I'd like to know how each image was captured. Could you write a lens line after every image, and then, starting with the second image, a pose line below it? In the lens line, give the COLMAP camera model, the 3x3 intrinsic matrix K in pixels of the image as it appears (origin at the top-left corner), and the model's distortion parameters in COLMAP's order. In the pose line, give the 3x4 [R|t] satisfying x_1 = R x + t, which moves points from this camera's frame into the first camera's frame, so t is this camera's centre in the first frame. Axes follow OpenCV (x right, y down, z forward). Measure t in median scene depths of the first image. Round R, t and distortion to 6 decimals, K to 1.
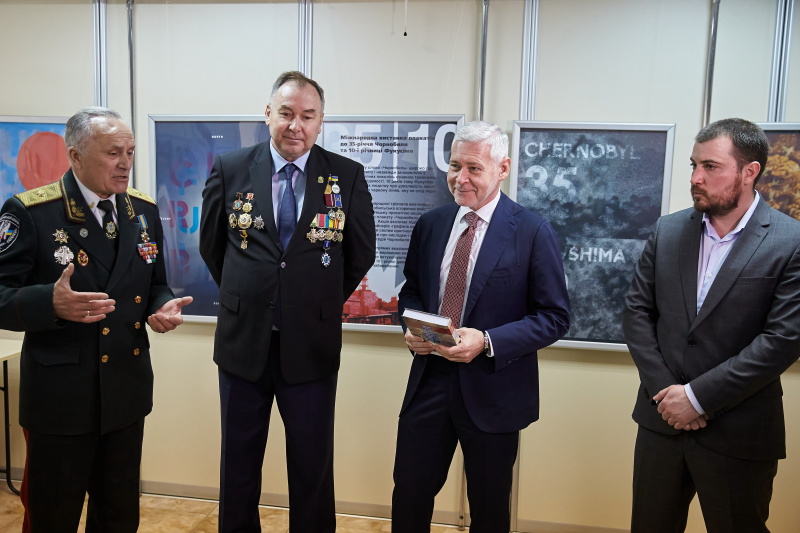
lens RADIAL K [[715.5, 0, 420.1], [0, 715.5, 251.5], [0, 0, 1]] dist [-0.001148, 0.006354]
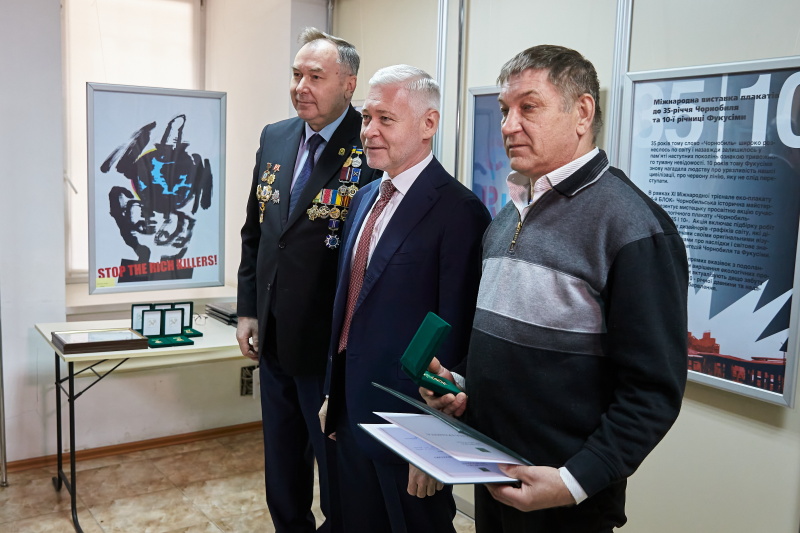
lens RADIAL K [[810.3, 0, 398.8], [0, 810.3, 265.4], [0, 0, 1]] dist [-0.015217, 0.008932]
pose [[0.696014, 0.089340, -0.712448, 0.314591], [-0.083365, 0.995574, 0.043401, -0.009806], [0.713172, 0.029185, 0.700381, 0.255887]]
